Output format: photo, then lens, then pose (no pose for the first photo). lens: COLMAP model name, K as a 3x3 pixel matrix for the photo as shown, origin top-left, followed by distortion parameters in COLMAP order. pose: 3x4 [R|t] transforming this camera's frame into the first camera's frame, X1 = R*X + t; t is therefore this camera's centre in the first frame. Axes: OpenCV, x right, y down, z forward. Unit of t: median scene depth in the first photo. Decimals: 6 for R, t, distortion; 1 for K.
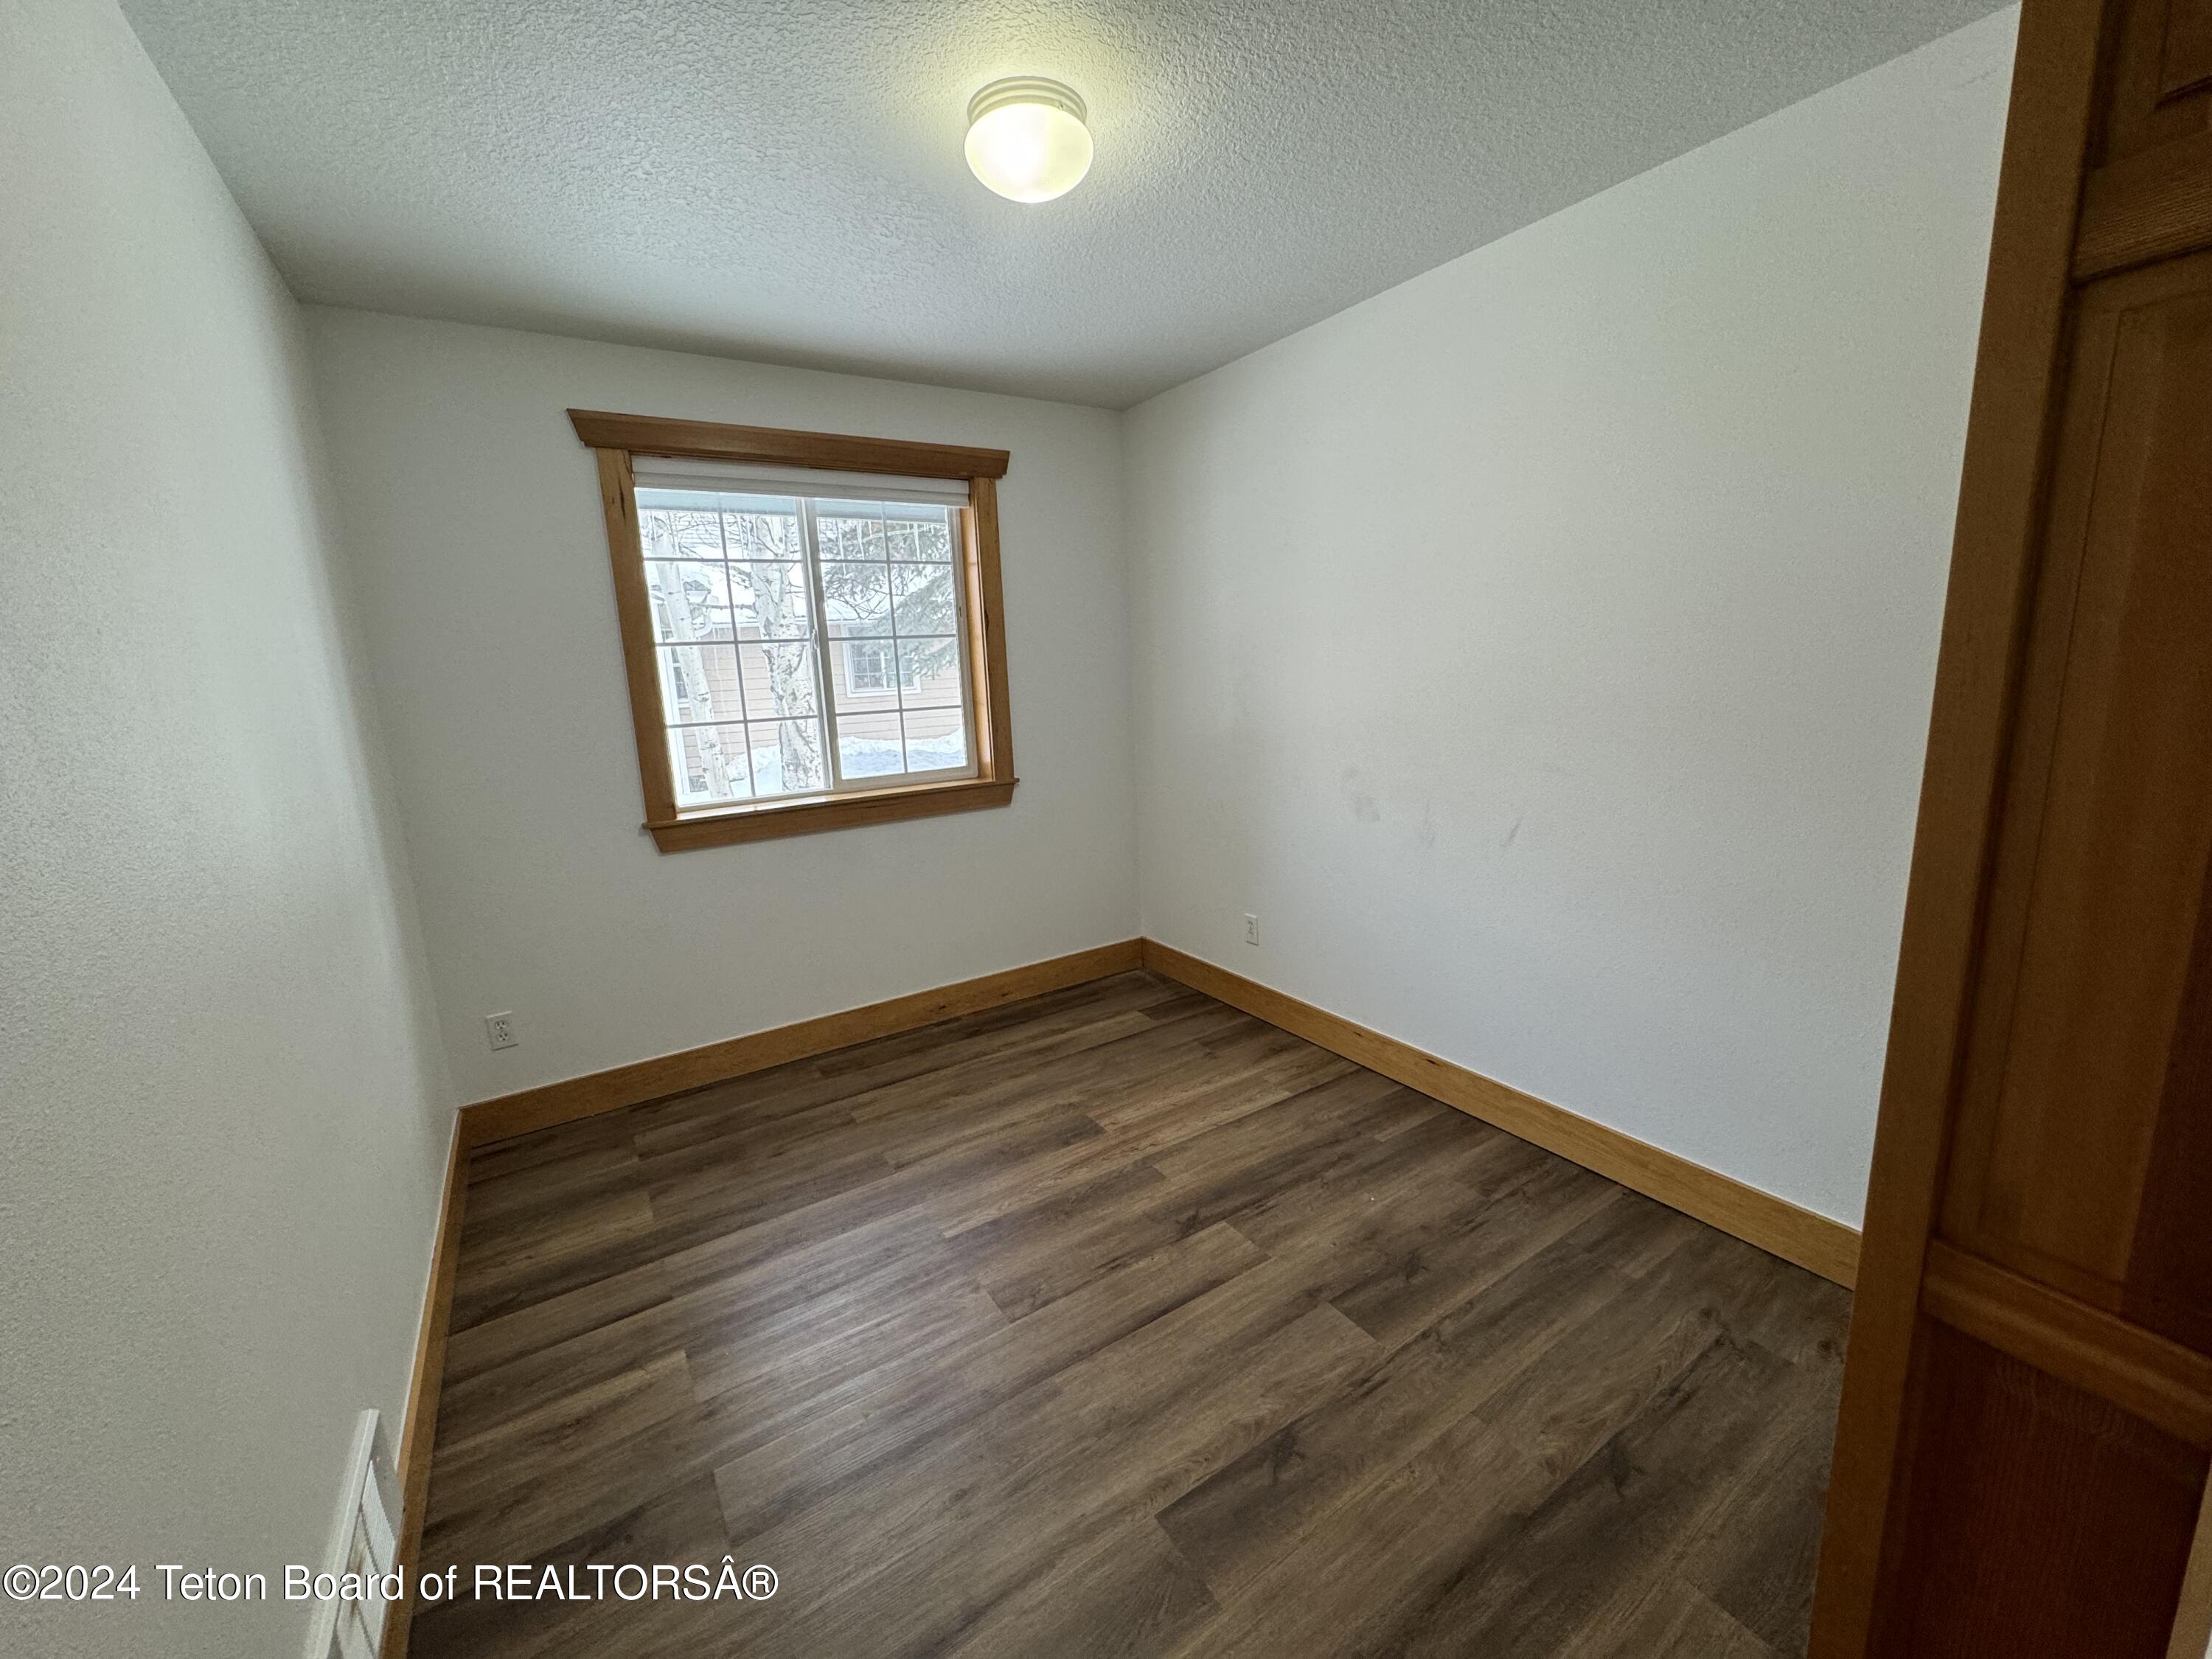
lens RADIAL K [[878.8, 0, 1106.8], [0, 878.8, 827.8], [0, 0, 1]] dist [-0.001189, 0.000139]
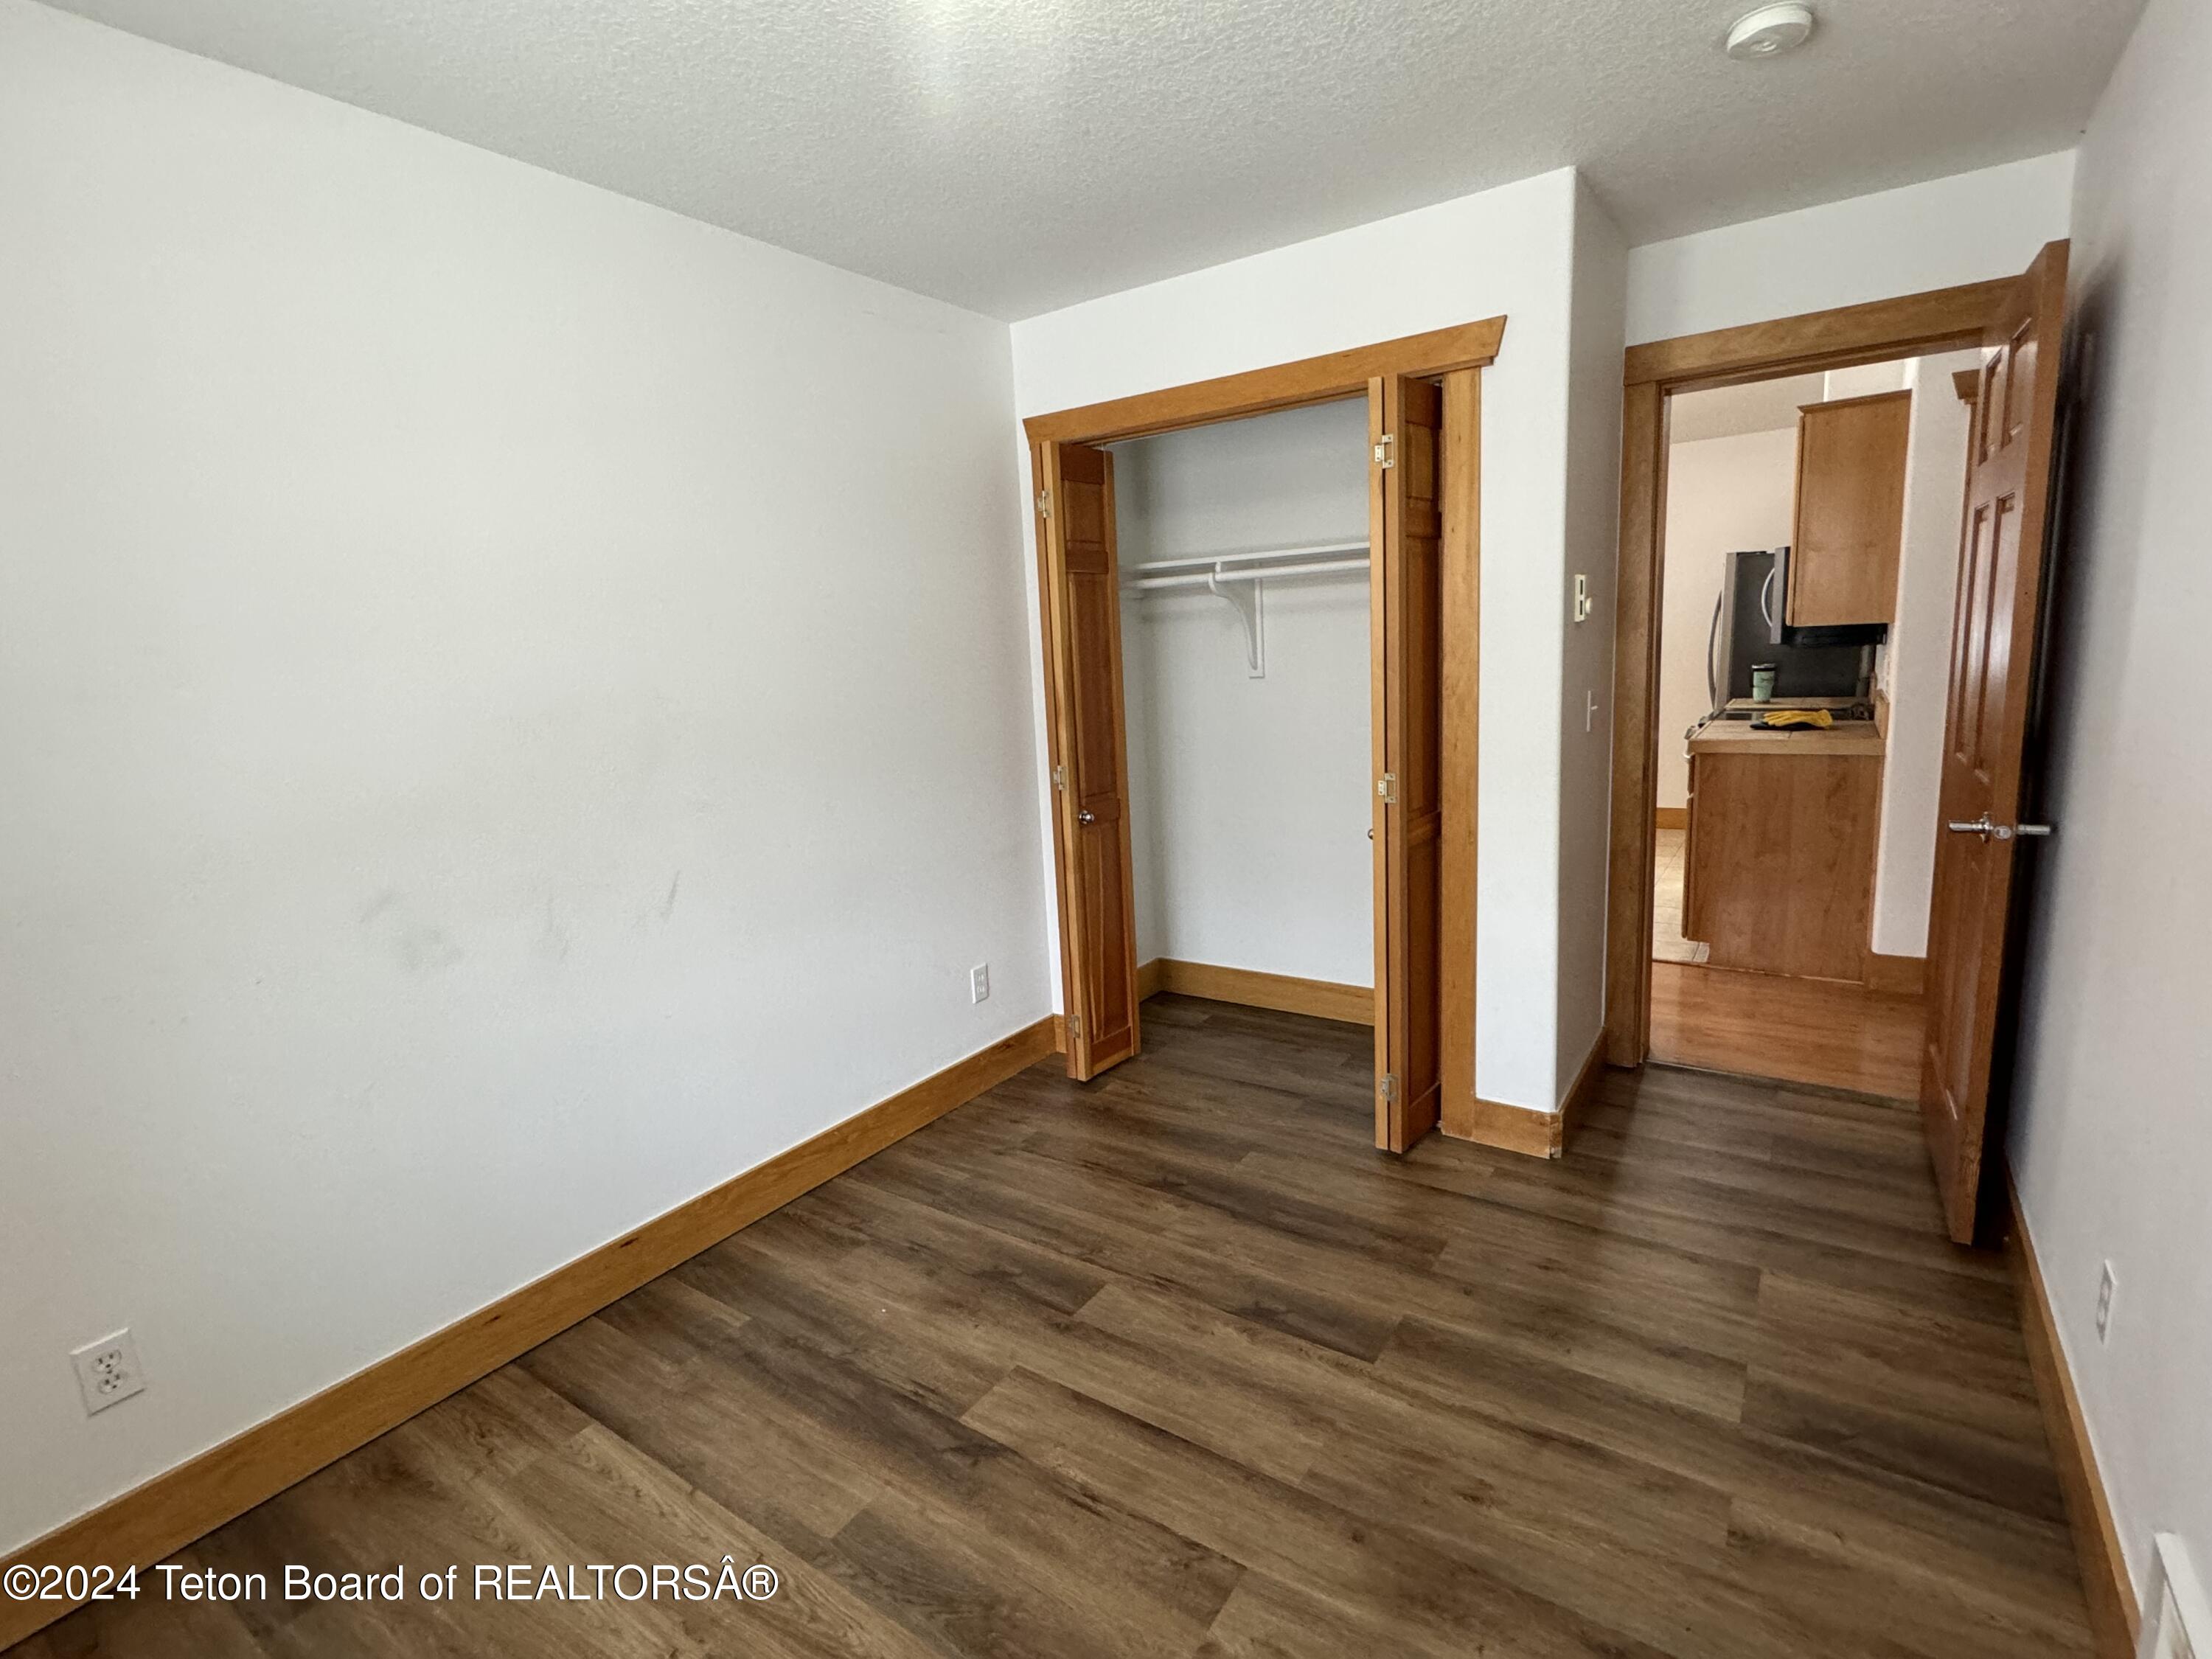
lens RADIAL K [[1057.3, 0, 1106.0], [0, 1057.3, 829.5], [0, 0, 1]] dist [-0.000789, -0.000046]
pose [[-0.381469, -0.101270, 0.918818, -0.737059], [0.242181, 0.948312, 0.205068, -0.189325], [-0.892093, 0.300747, -0.337226, 1.129709]]
